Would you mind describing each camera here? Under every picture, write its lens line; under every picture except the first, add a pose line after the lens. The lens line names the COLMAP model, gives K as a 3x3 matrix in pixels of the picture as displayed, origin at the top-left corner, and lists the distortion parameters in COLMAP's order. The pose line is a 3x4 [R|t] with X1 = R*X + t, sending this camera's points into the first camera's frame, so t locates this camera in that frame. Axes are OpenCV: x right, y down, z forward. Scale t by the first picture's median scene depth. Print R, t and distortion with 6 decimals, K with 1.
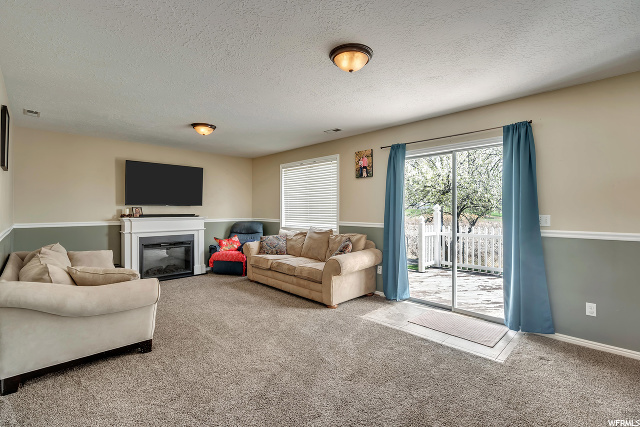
lens RADIAL K [[290.0, 0, 319.0], [0, 290.0, 211.8], [0, 0, 1]] dist [0.000161, -0.000291]
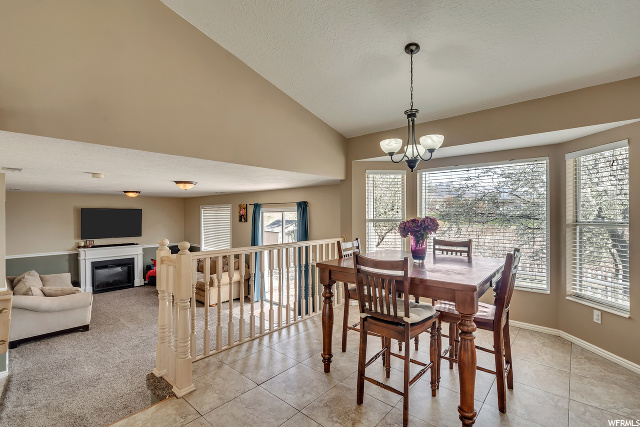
lens RADIAL K [[290.0, 0, 320.8], [0, 290.0, 215.8], [0, 0, 1]] dist [0.000161, -0.000291]
pose [[0.997851, -0.005307, 0.065305, 0.475574], [0.005210, 0.999985, 0.001661, -0.152833], [-0.065313, -0.001317, 0.997864, -0.574104]]
